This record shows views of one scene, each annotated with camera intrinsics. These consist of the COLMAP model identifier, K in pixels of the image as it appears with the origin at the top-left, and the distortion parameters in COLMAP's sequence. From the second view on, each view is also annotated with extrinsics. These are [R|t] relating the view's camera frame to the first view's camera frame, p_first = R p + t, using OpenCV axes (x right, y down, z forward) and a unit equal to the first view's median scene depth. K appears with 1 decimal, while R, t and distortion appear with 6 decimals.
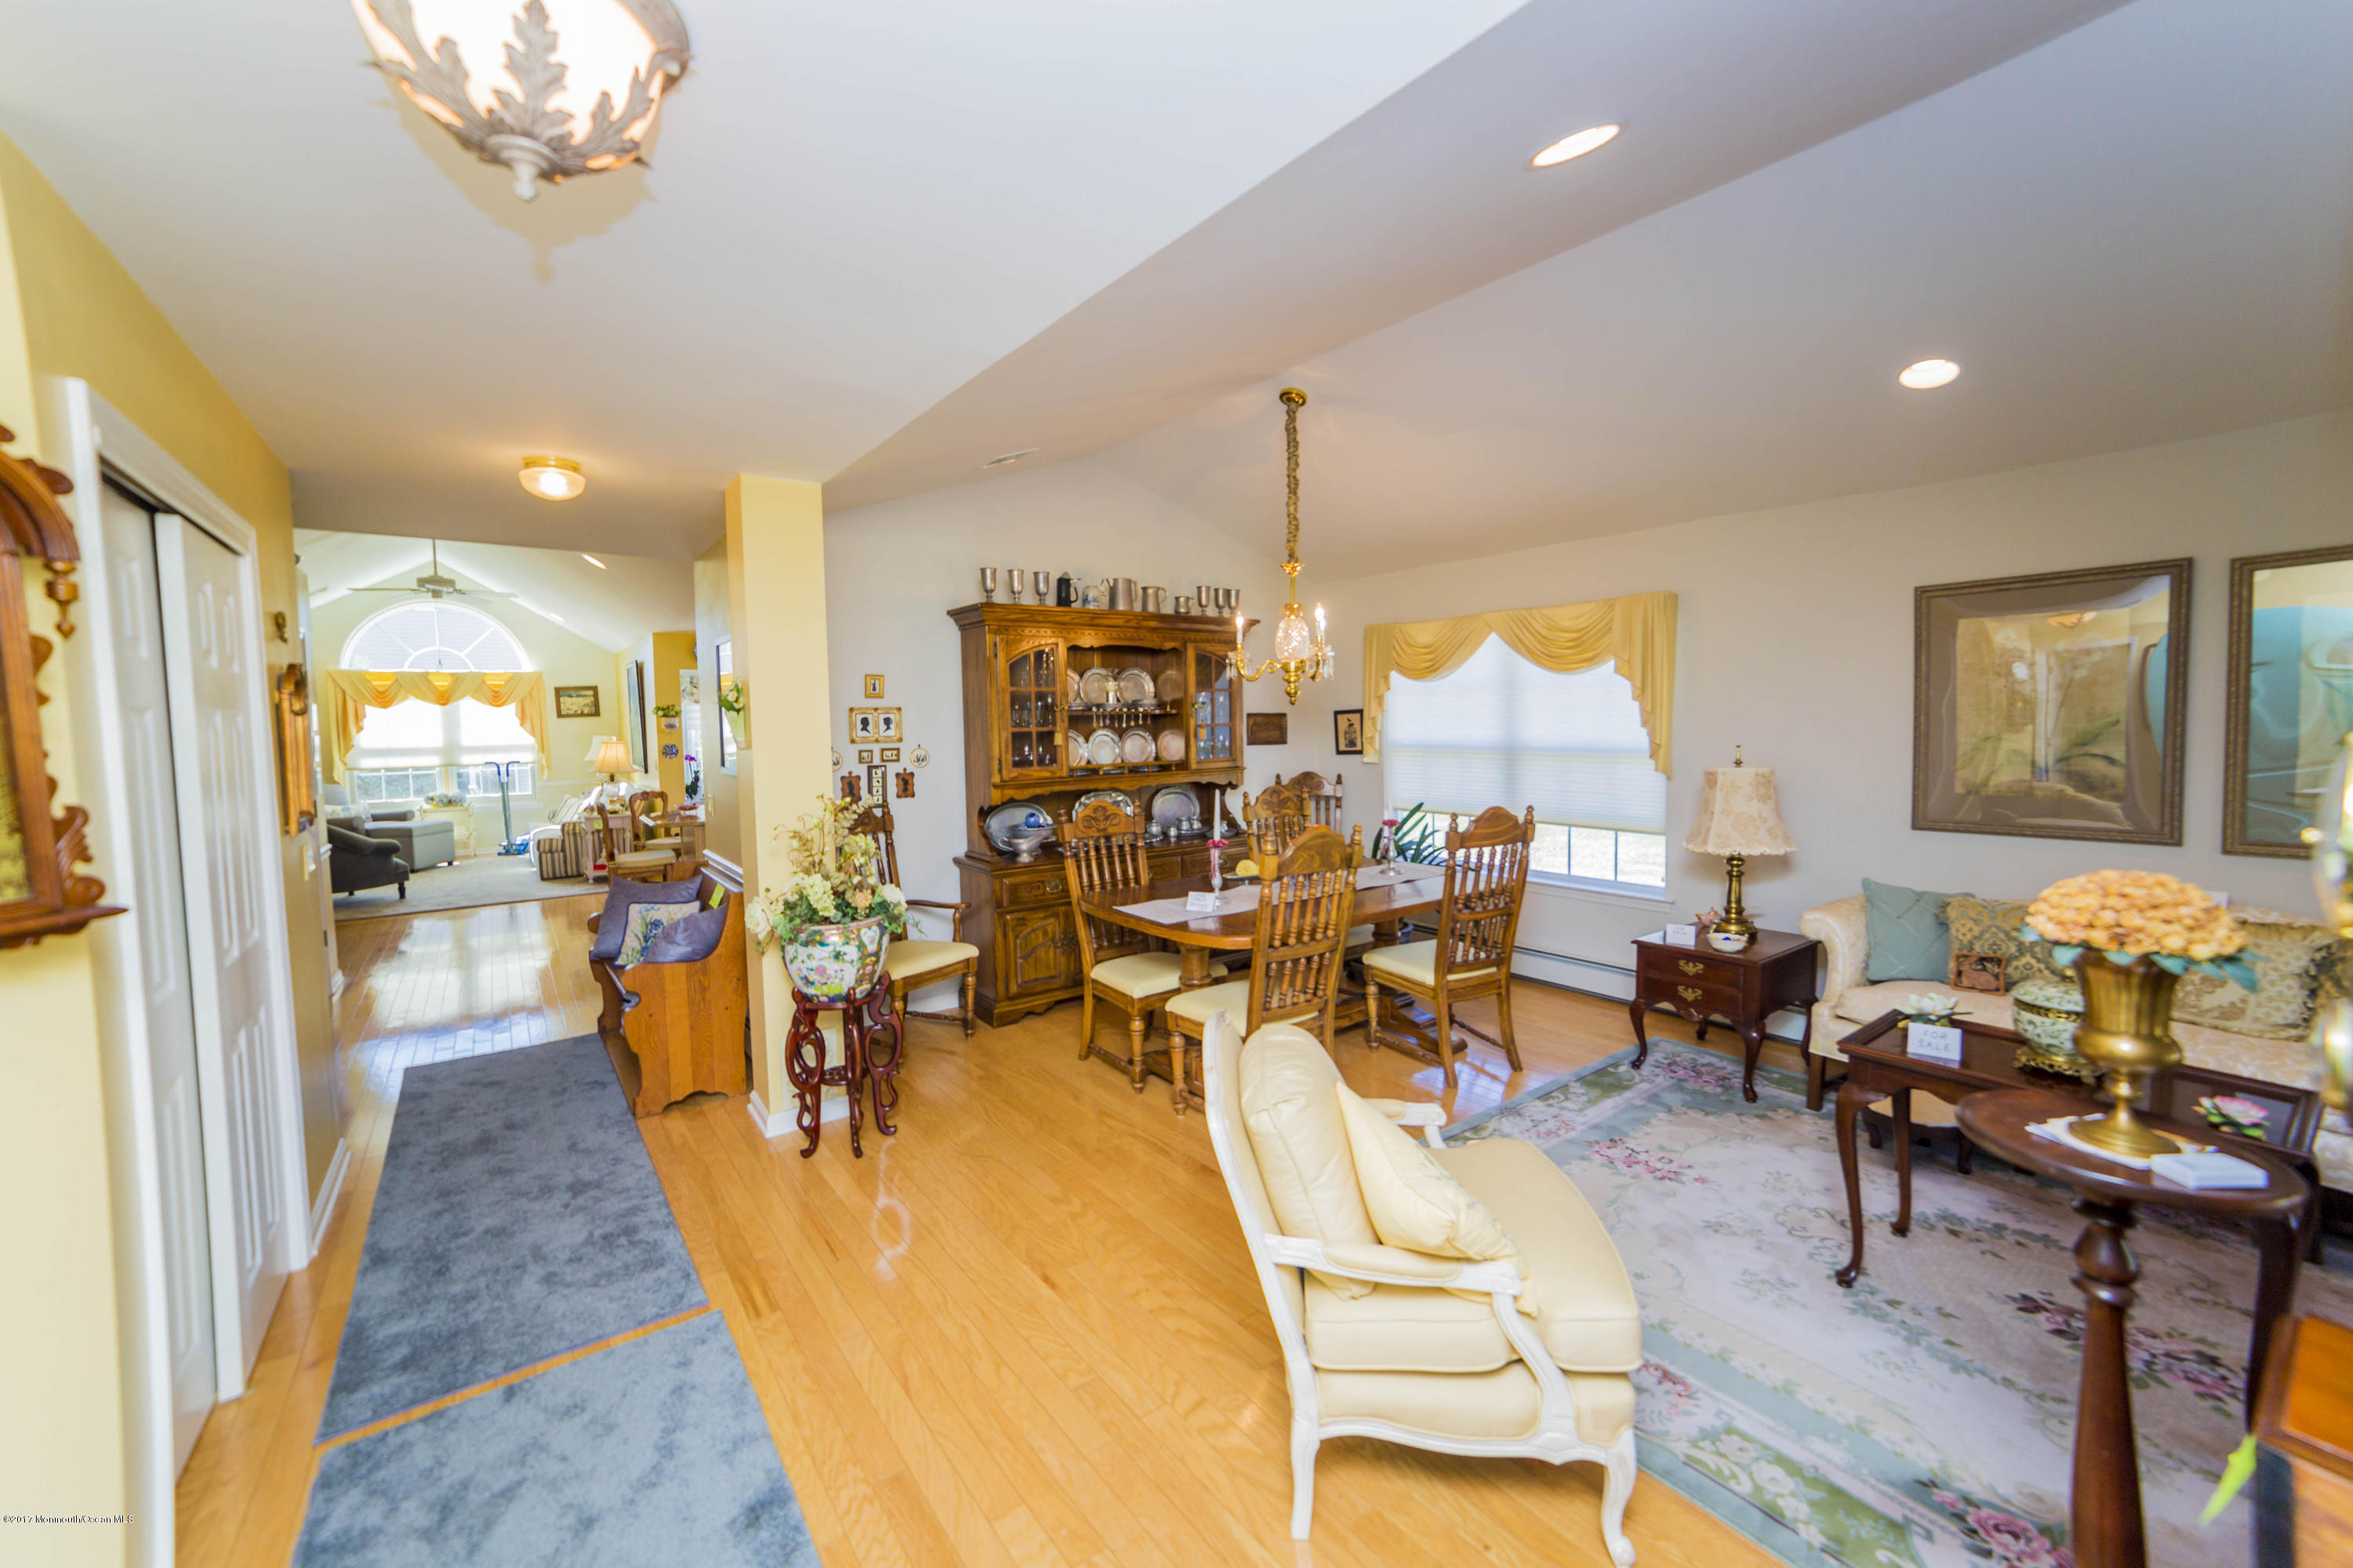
lens RADIAL K [[931.4, 0, 1179.7], [0, 931.4, 776.9], [0, 0, 1]] dist [-0.033585, -0.000028]
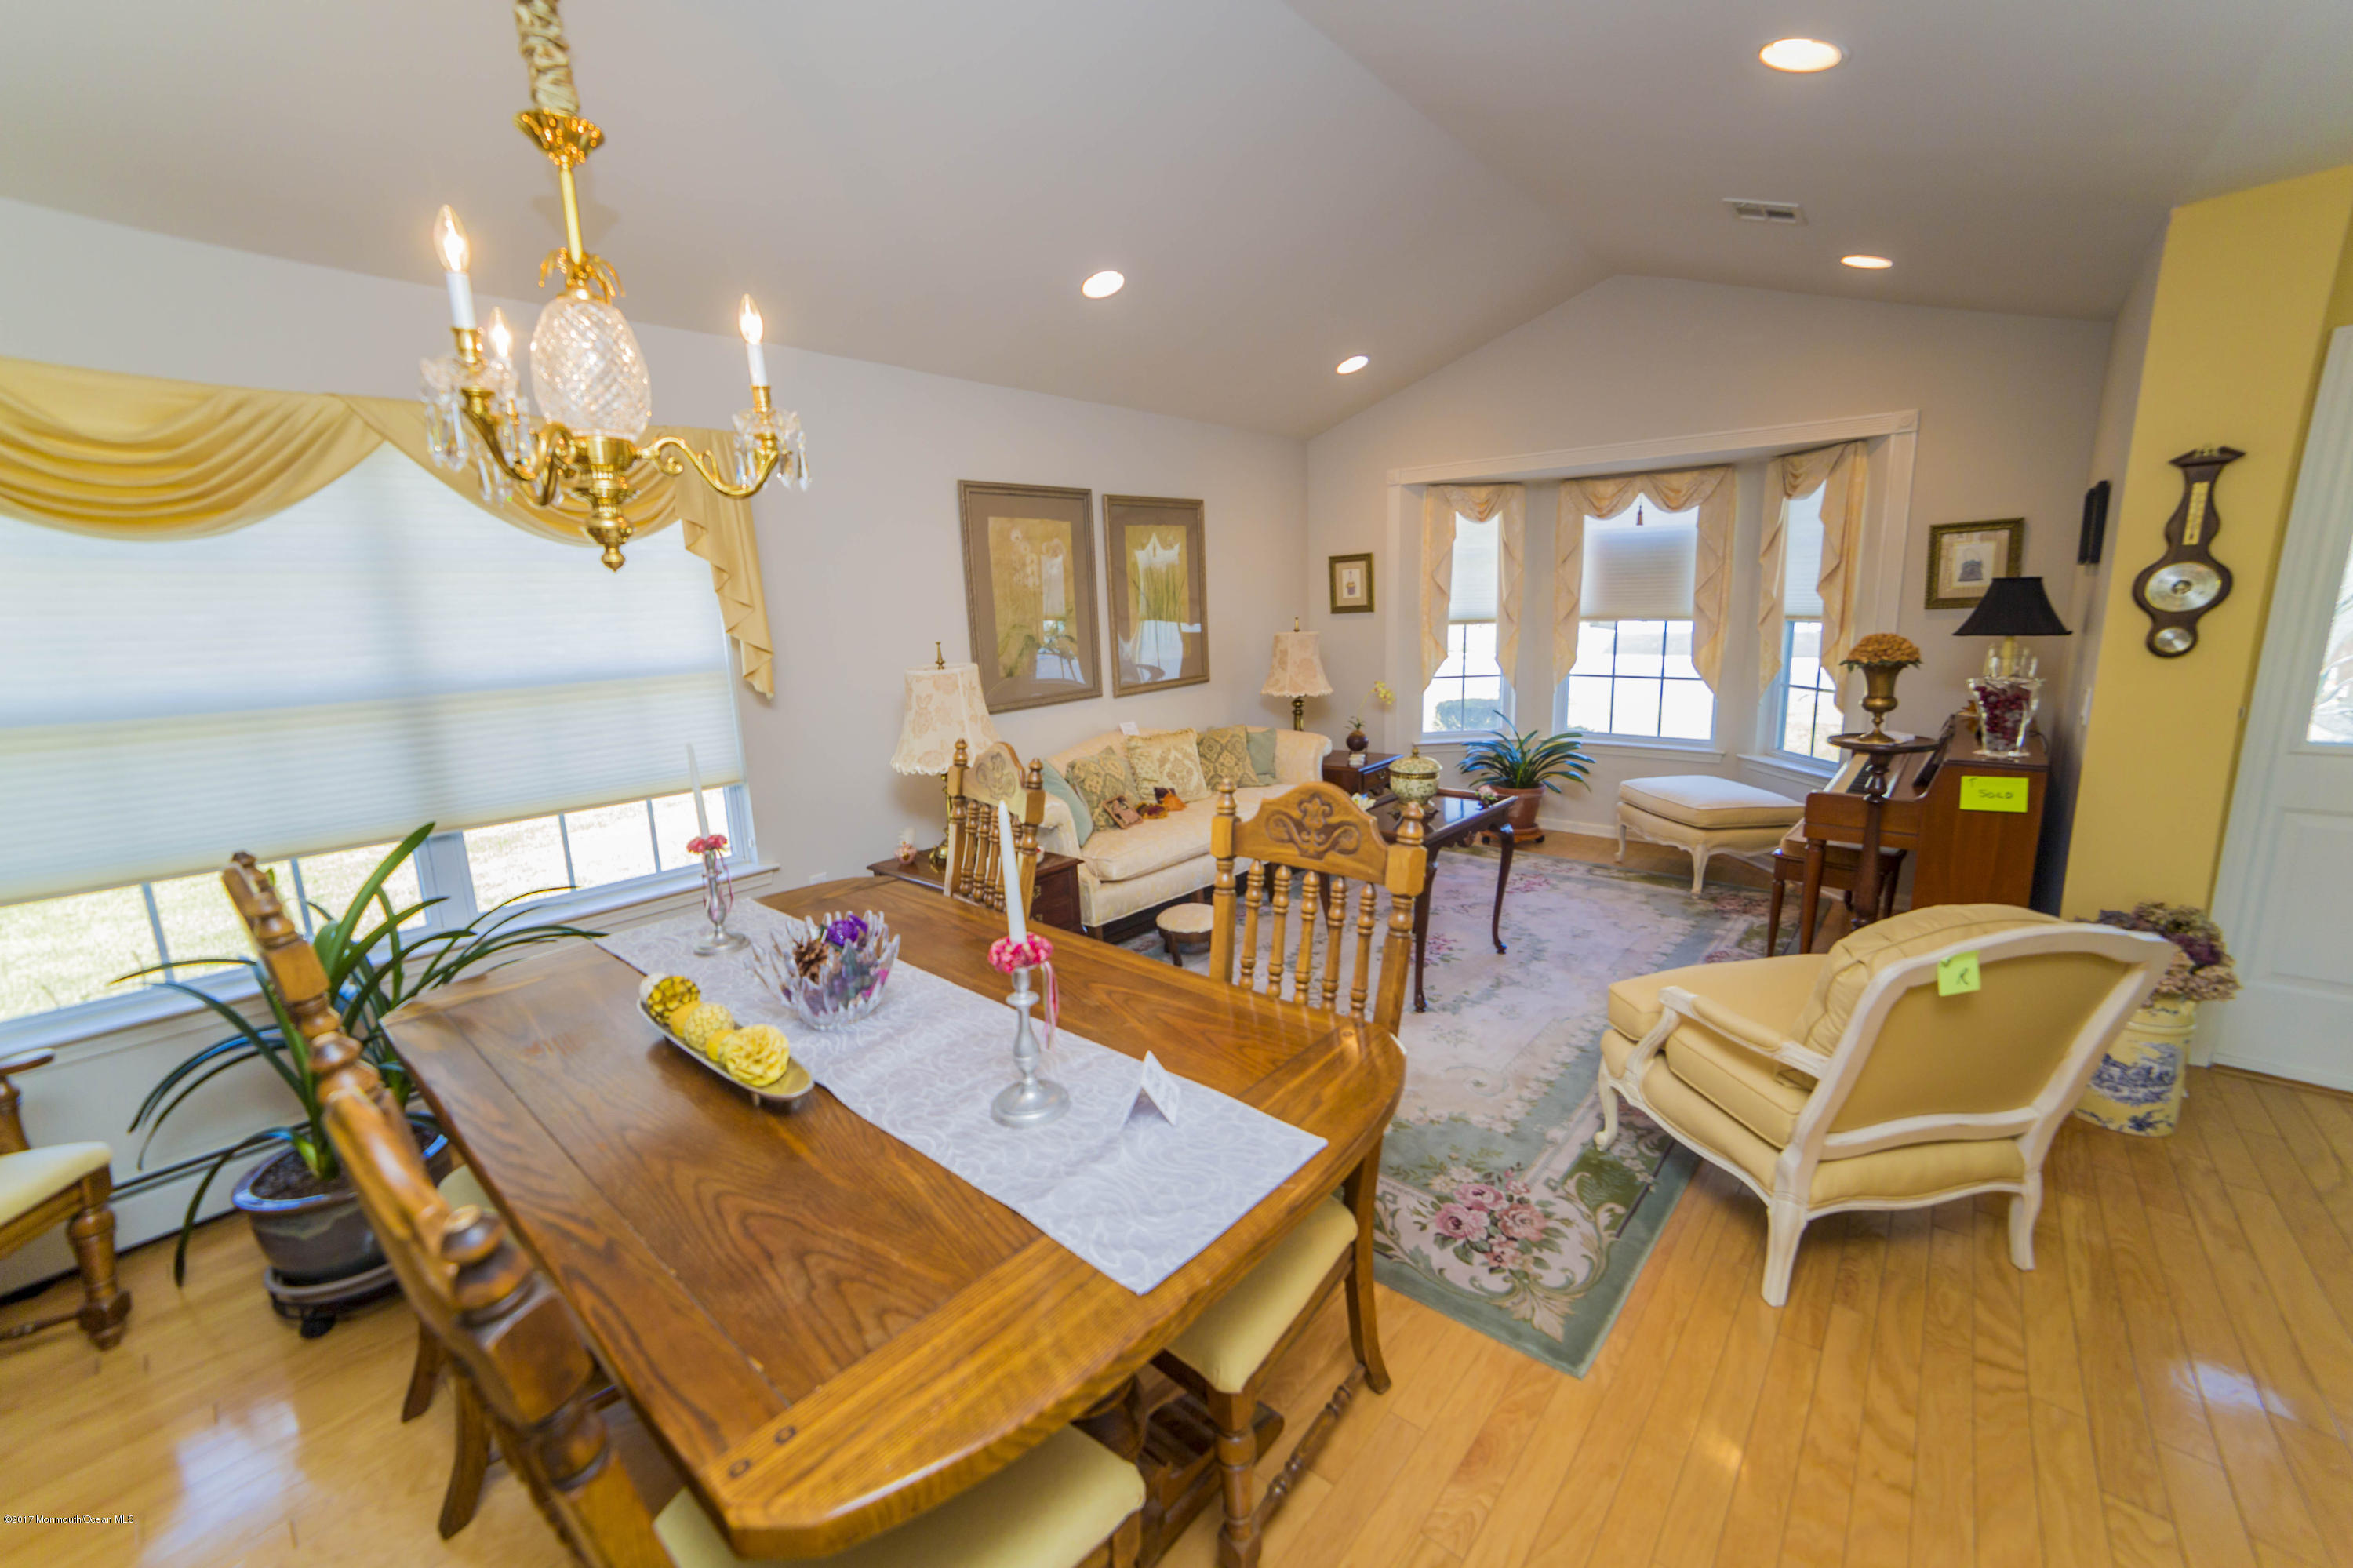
lens RADIAL K [[931.4, 0, 1179.7], [0, 931.4, 776.9], [0, 0, 1]] dist [-0.033585, -0.000028]
pose [[-0.210942, -0.162443, 0.963907, -0.226787], [0.098884, 0.977490, 0.186372, -0.039504], [-0.972484, 0.134628, -0.190130, 0.760373]]
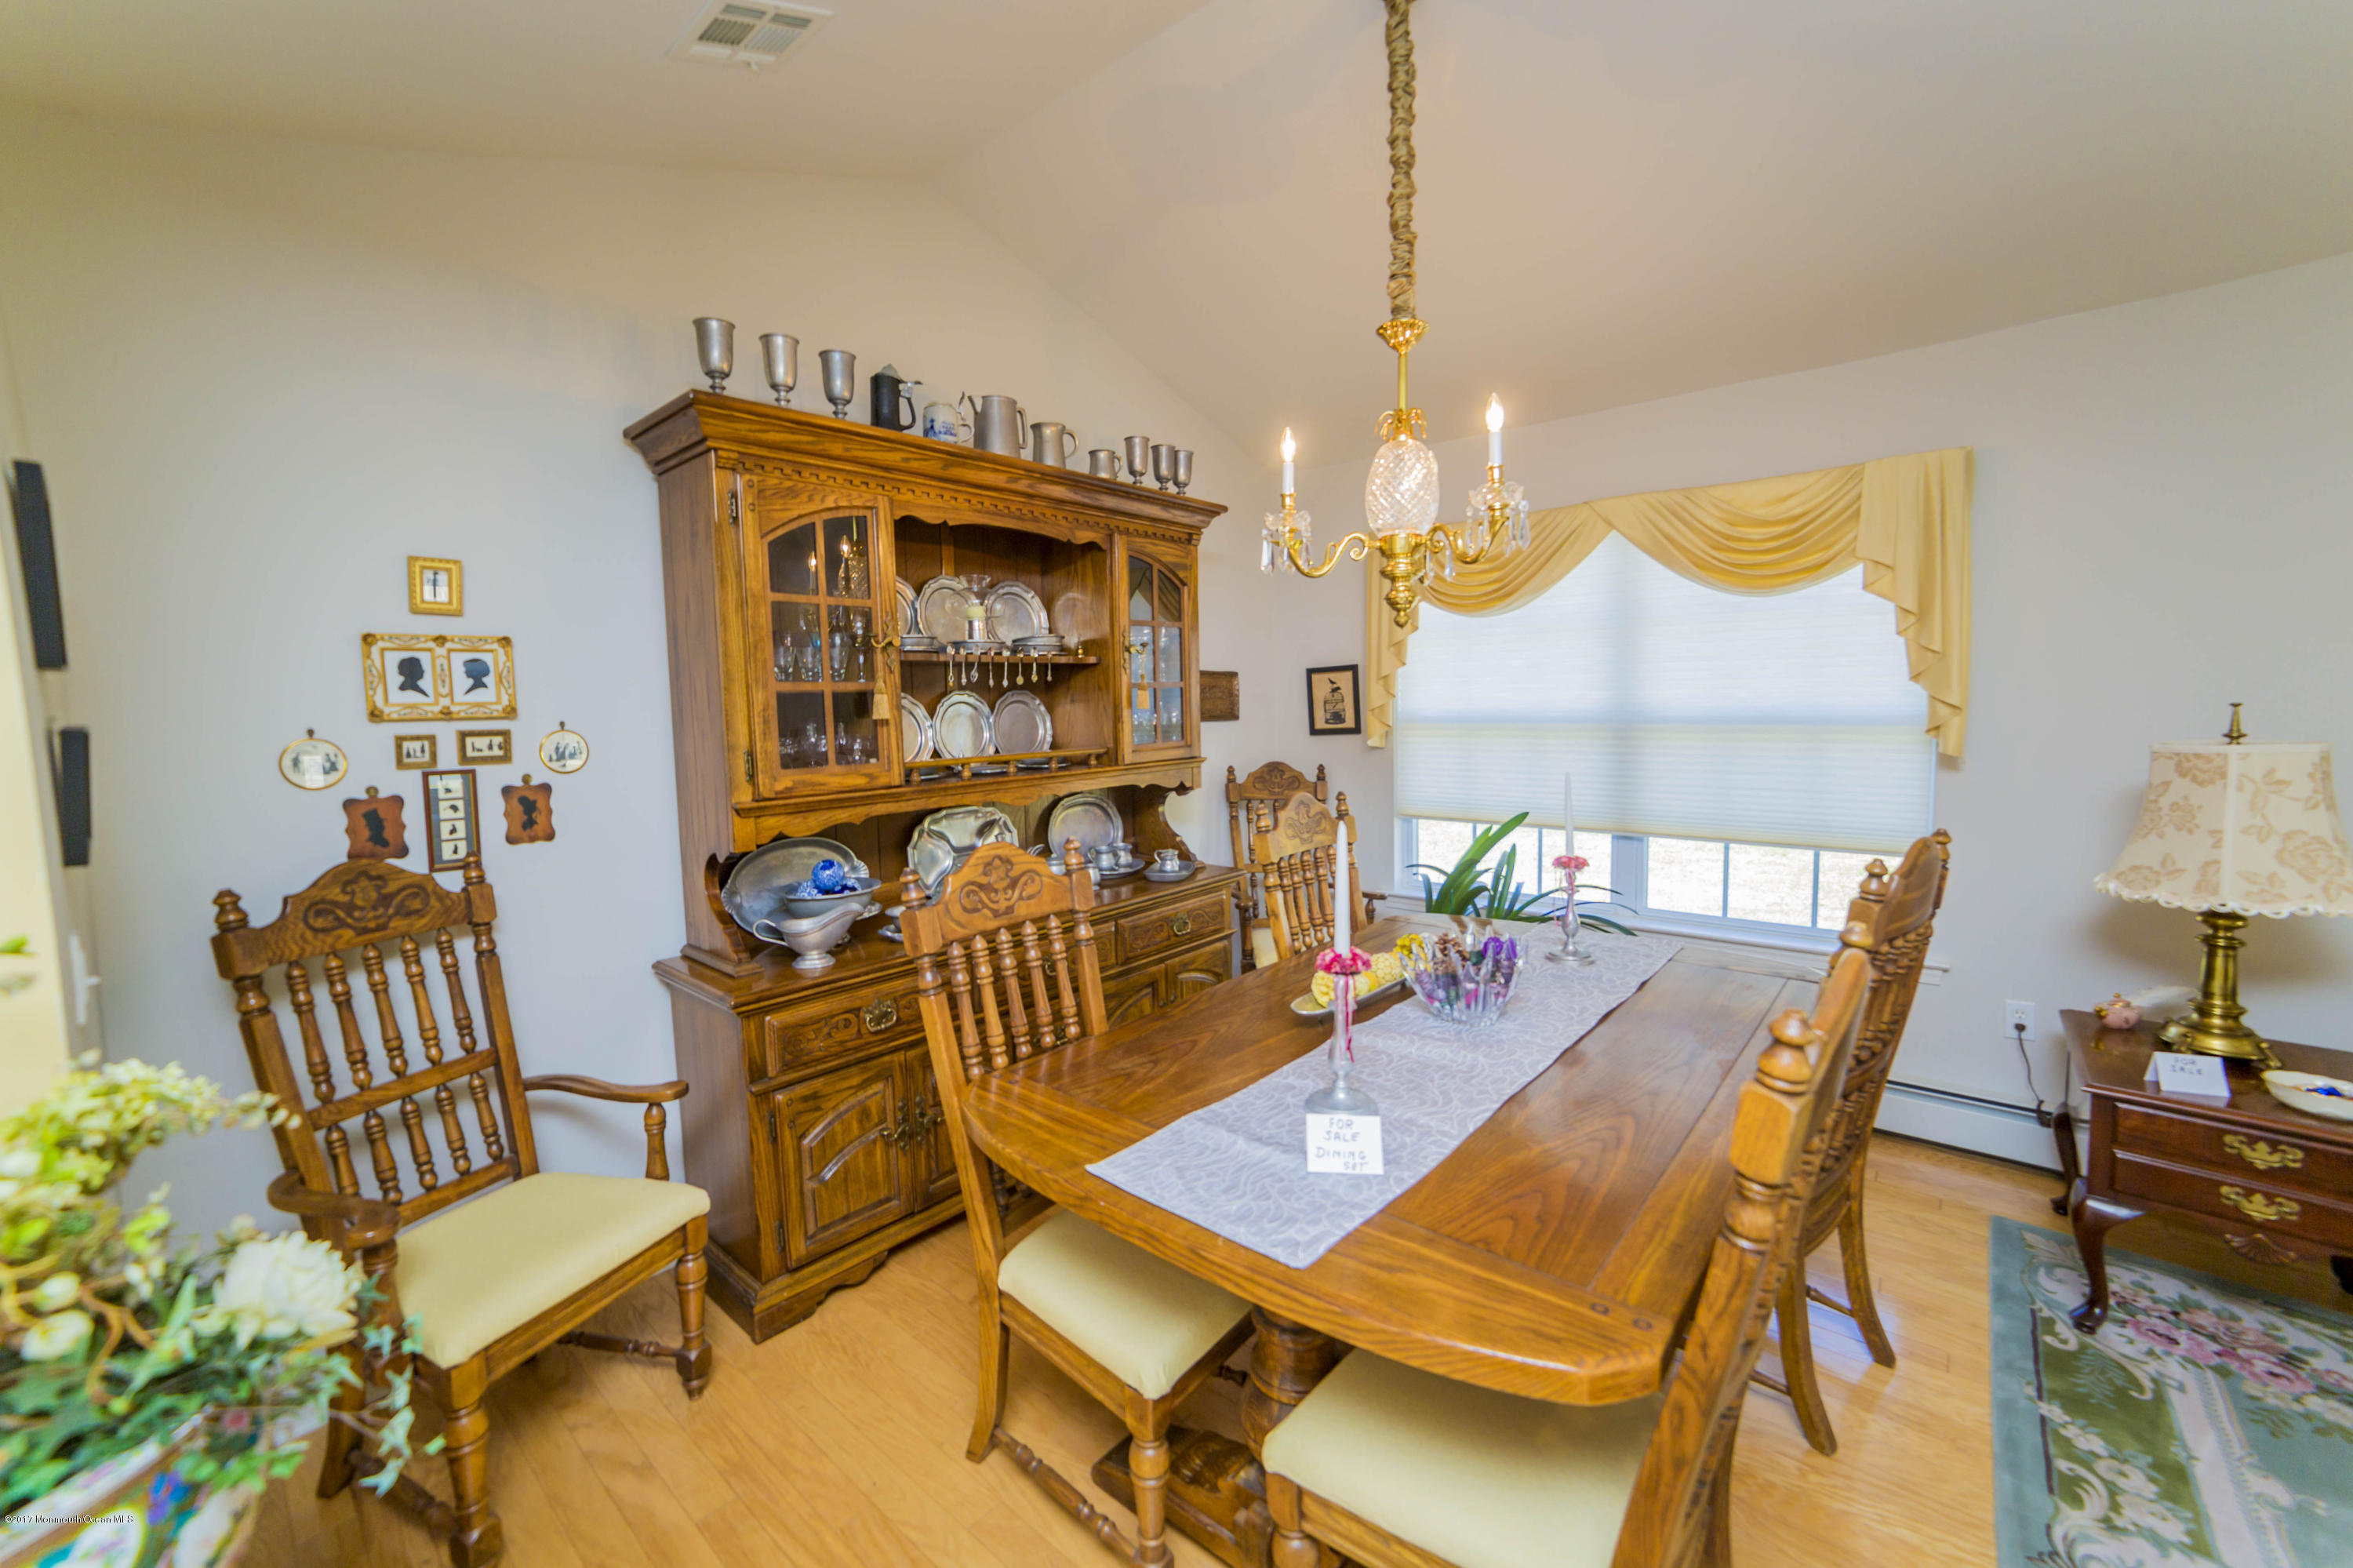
lens RADIAL K [[931.4, 0, 1179.7], [0, 931.4, 776.9], [0, 0, 1]] dist [-0.033585, -0.000028]
pose [[0.977002, -0.023039, 0.211984, -0.080179], [0.019896, 0.999658, 0.016948, -0.009692], [-0.212302, -0.012340, 0.977126, 0.487741]]
